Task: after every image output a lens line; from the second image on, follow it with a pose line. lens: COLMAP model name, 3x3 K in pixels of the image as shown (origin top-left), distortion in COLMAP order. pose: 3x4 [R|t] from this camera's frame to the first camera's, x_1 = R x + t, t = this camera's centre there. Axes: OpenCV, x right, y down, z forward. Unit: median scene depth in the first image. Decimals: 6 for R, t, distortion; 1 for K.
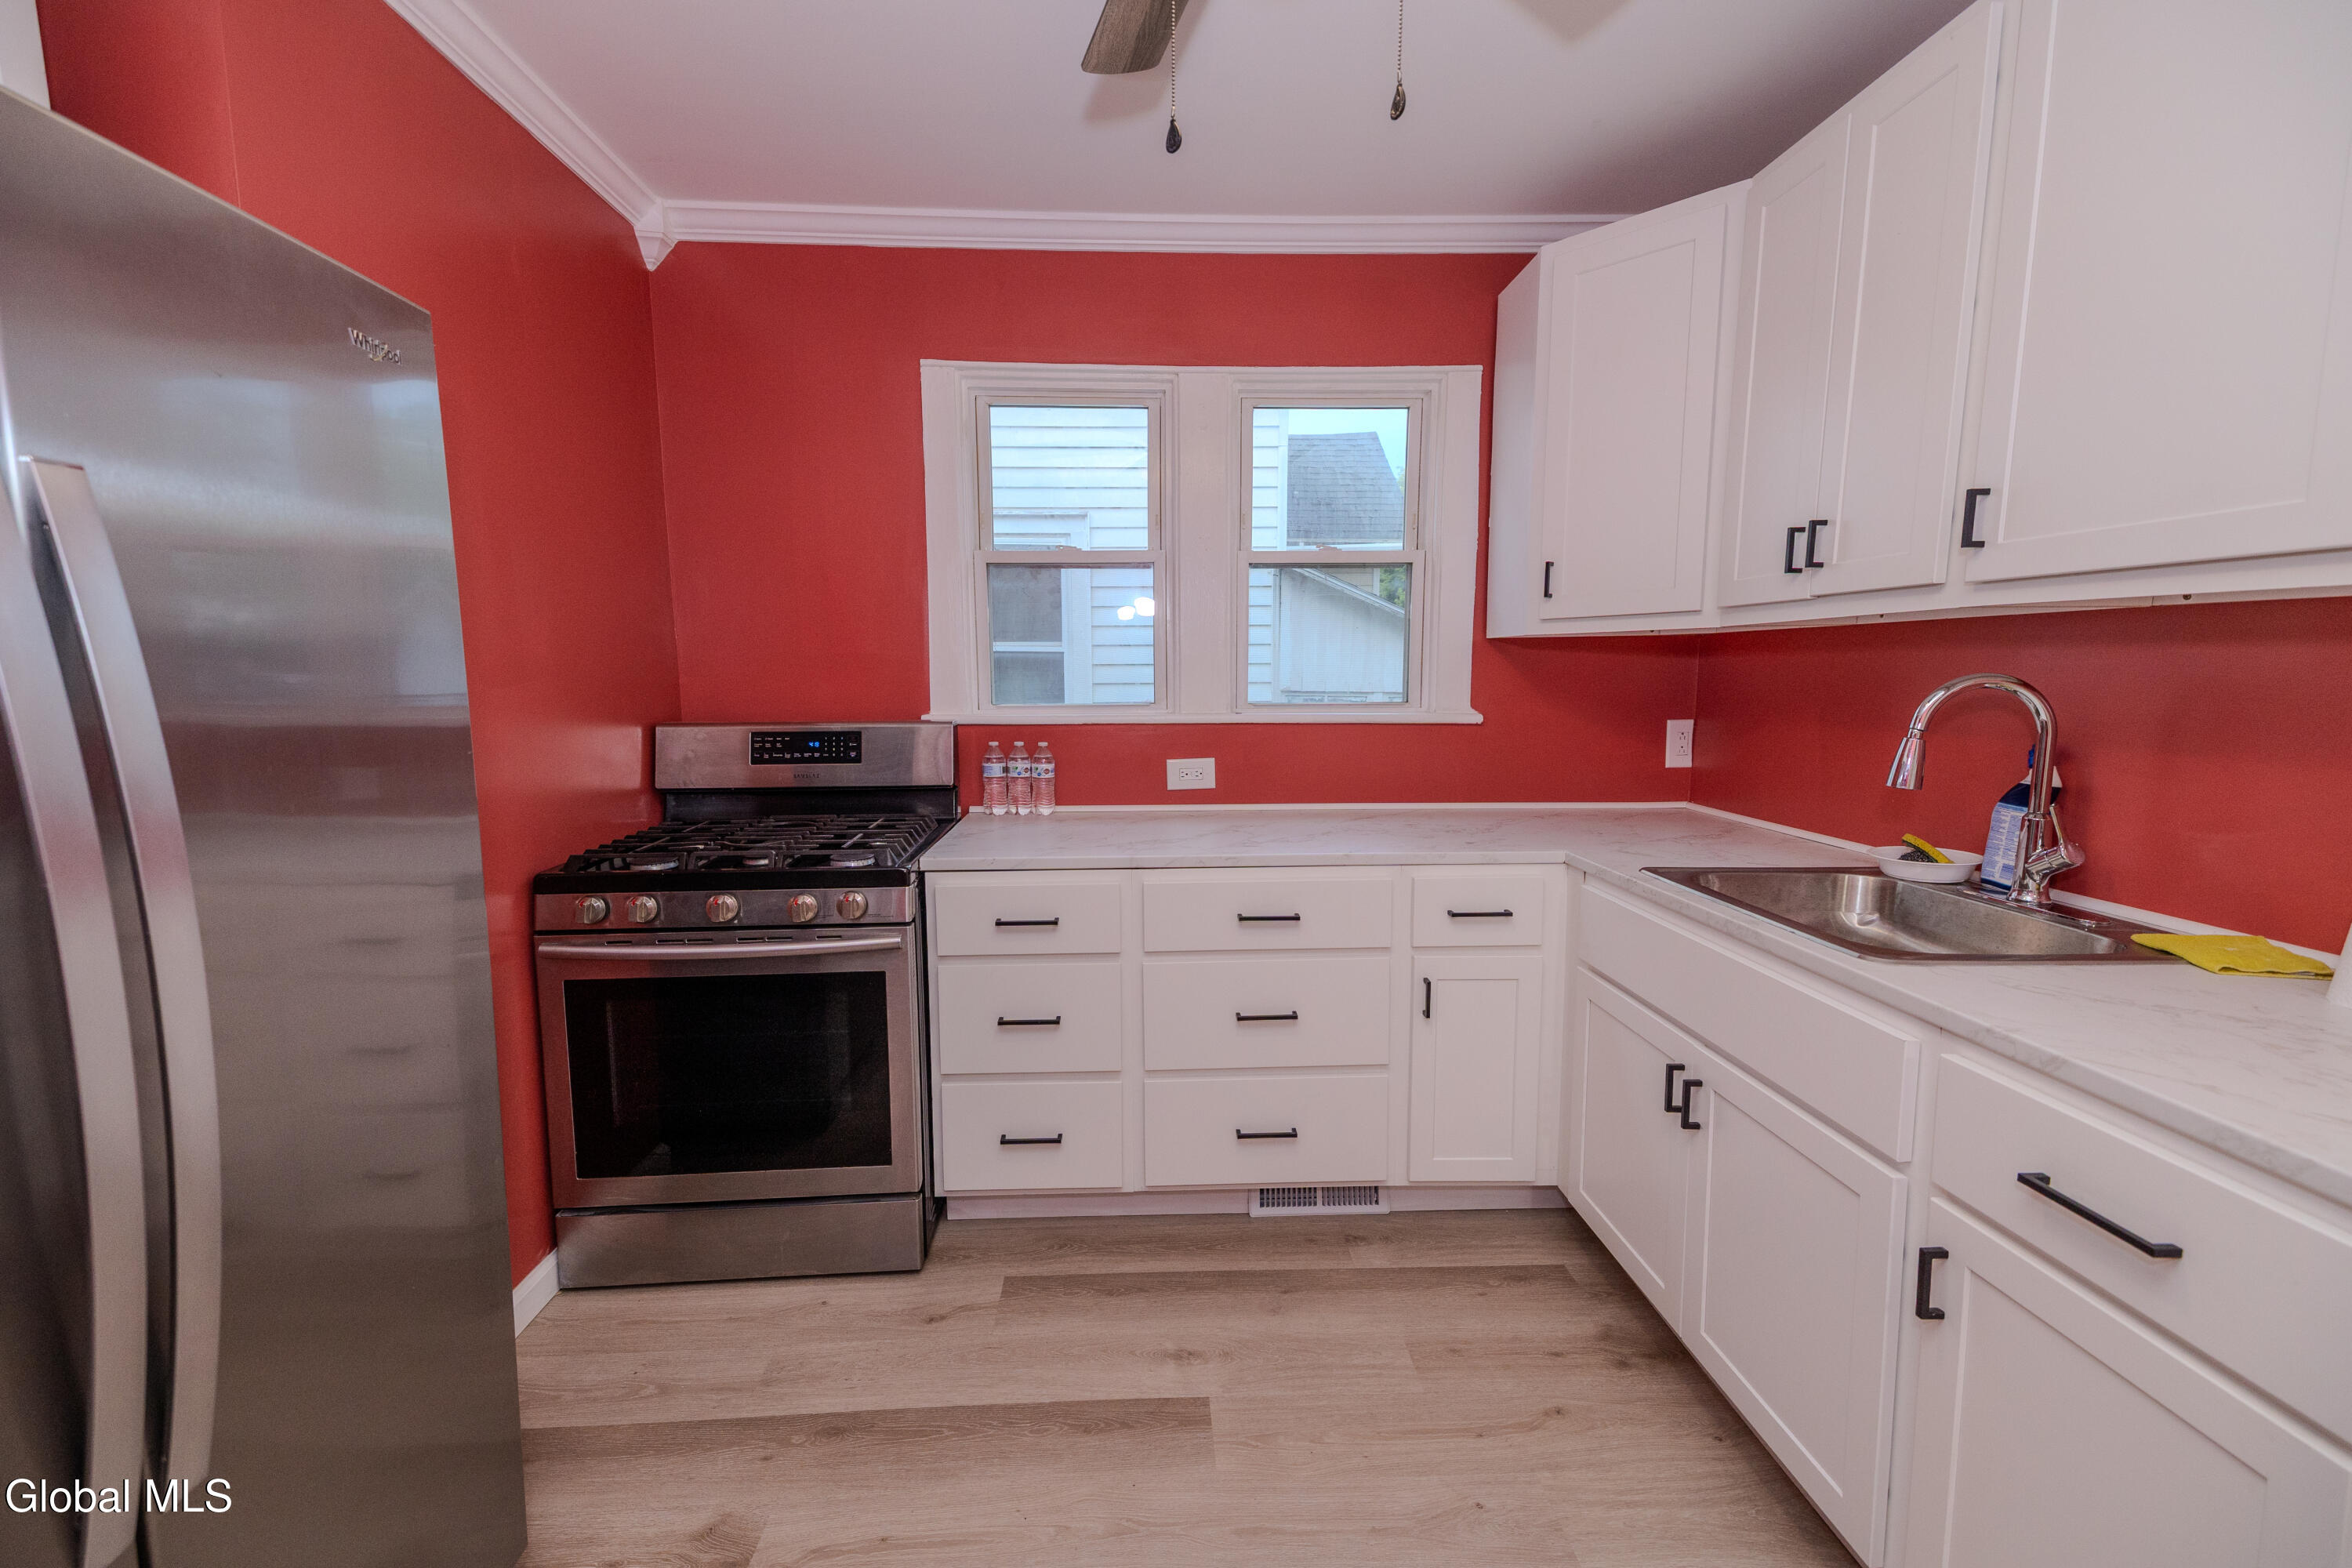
lens RADIAL K [[953.3, 0, 1176.6], [0, 953.3, 775.5], [0, 0, 1]] dist [0.058638, -0.022162]
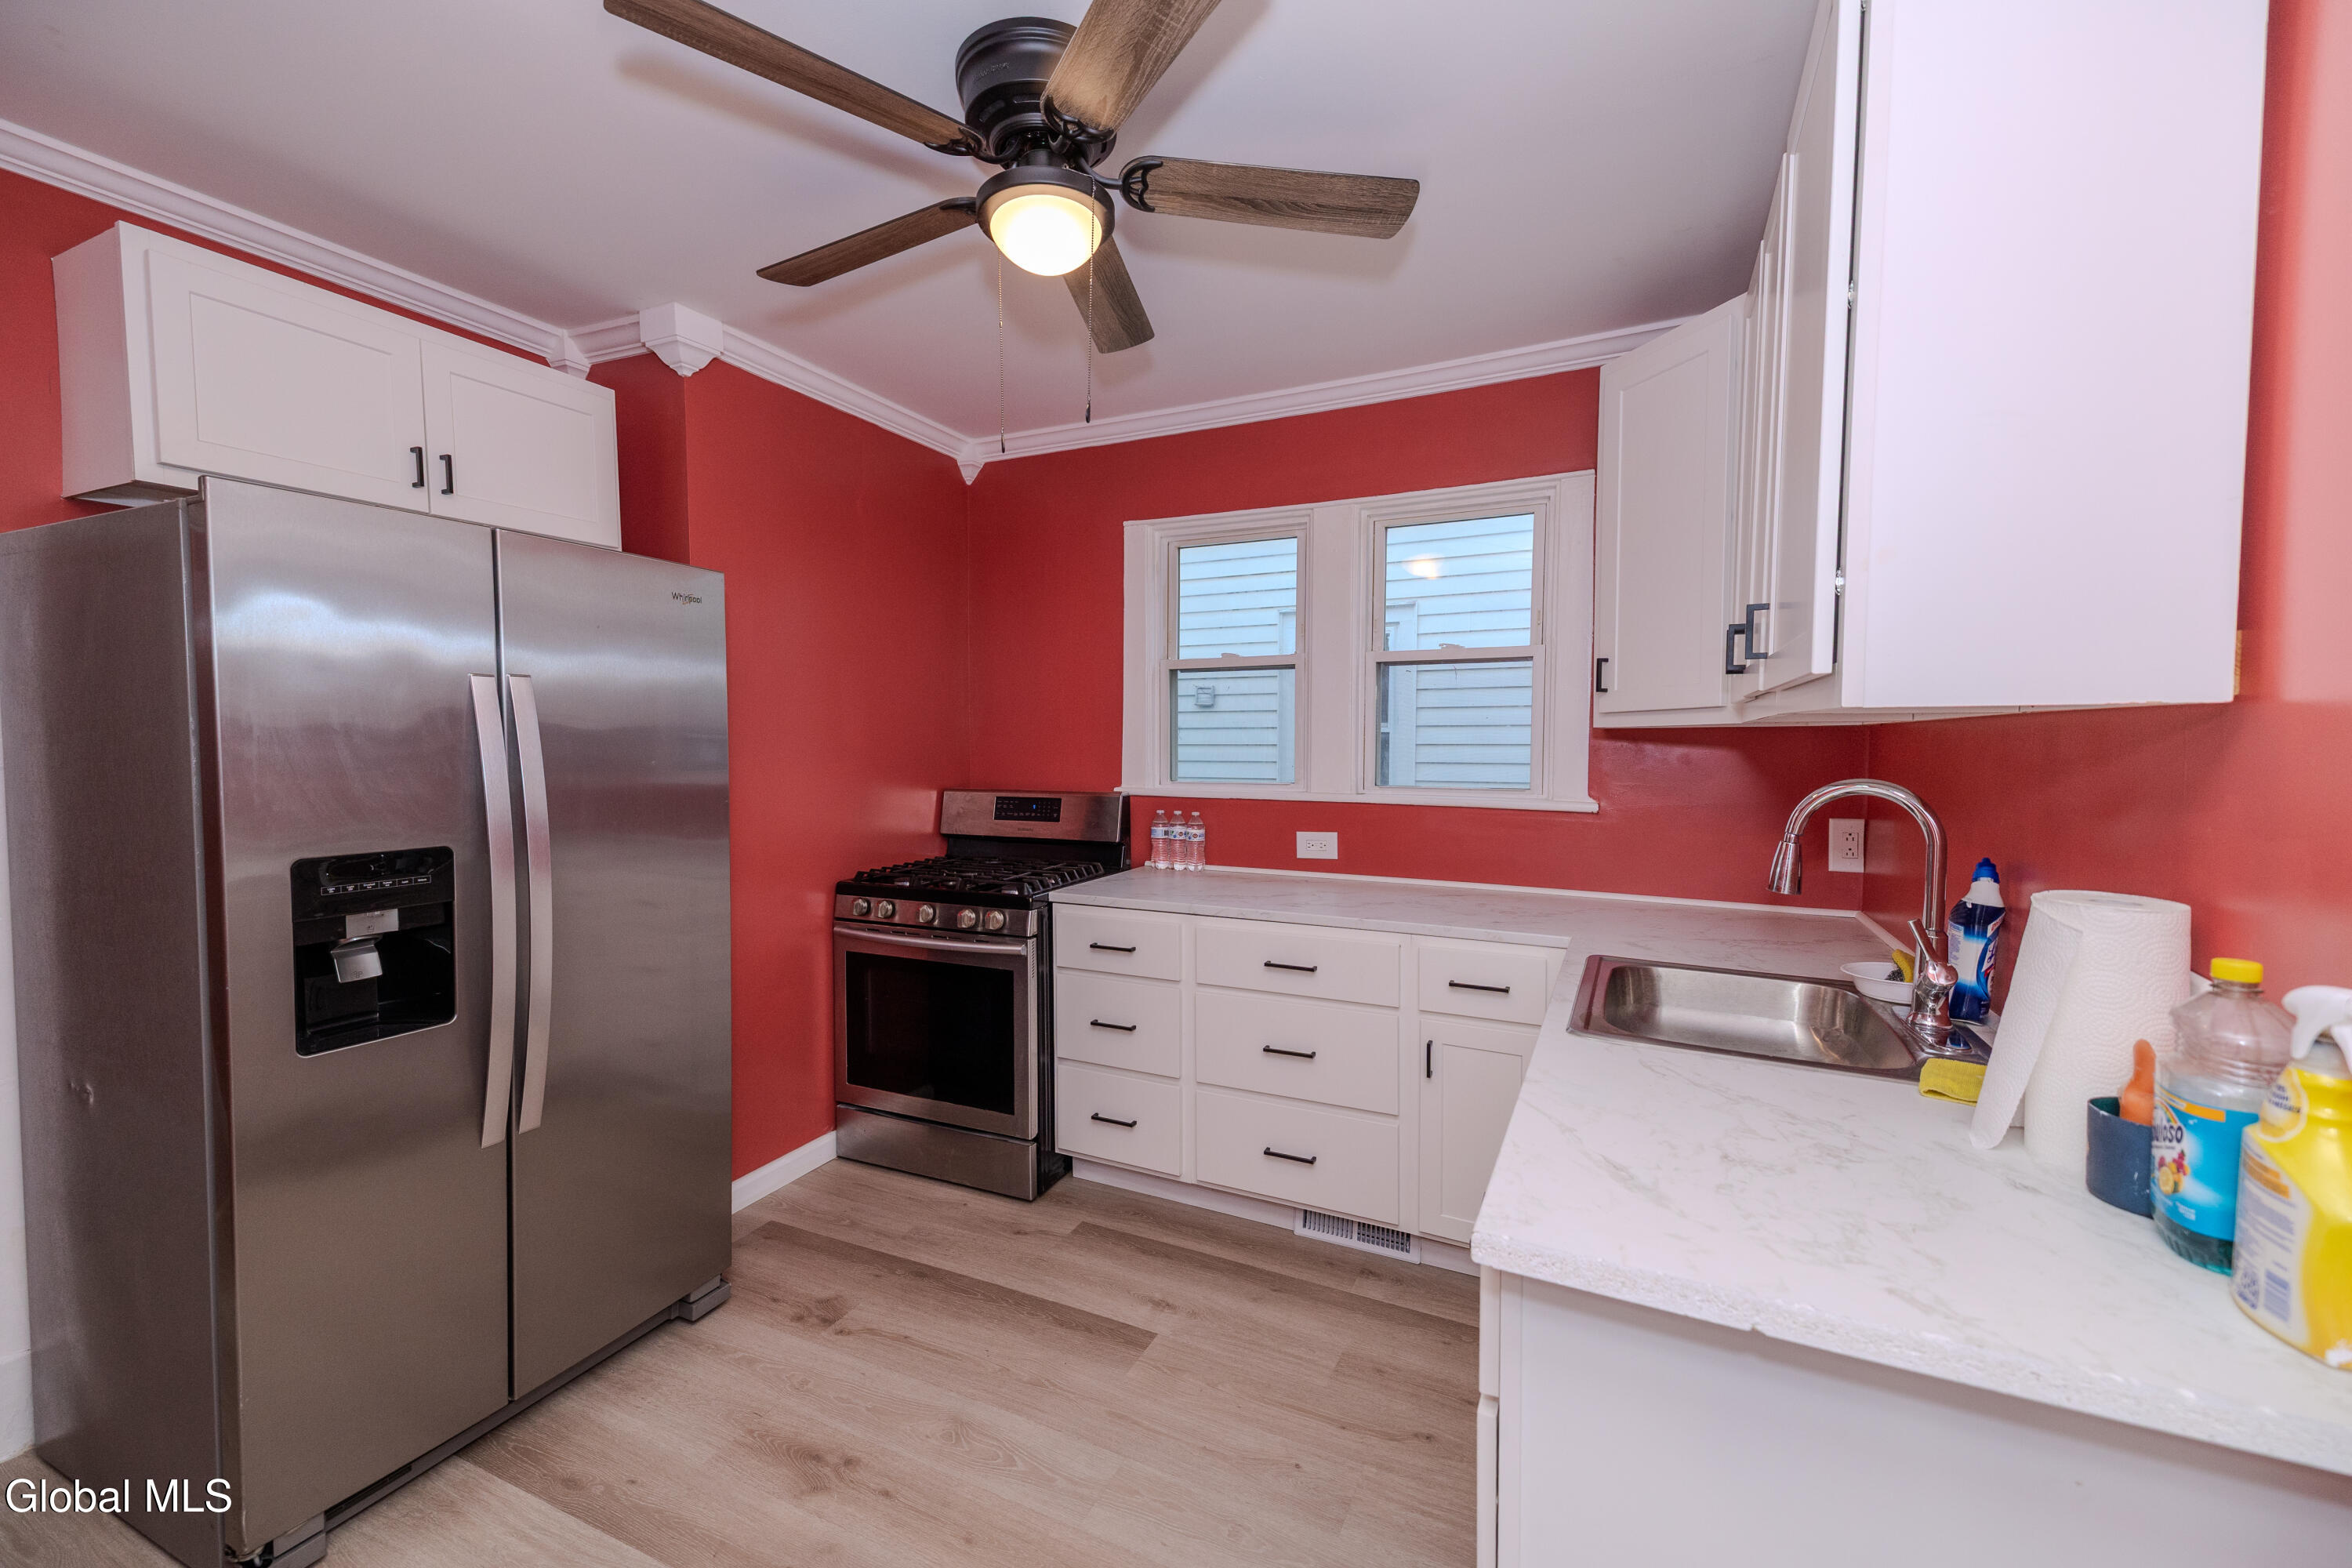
lens RADIAL K [[954.8, 0, 1172.2], [0, 954.8, 778.7], [0, 0, 1]] dist [0.058740, -0.021352]
pose [[0.883404, 0.025205, -0.467933, 0.506678], [-0.059476, 0.996508, -0.058609, -0.004890], [0.464822, 0.079606, 0.881818, -0.130216]]
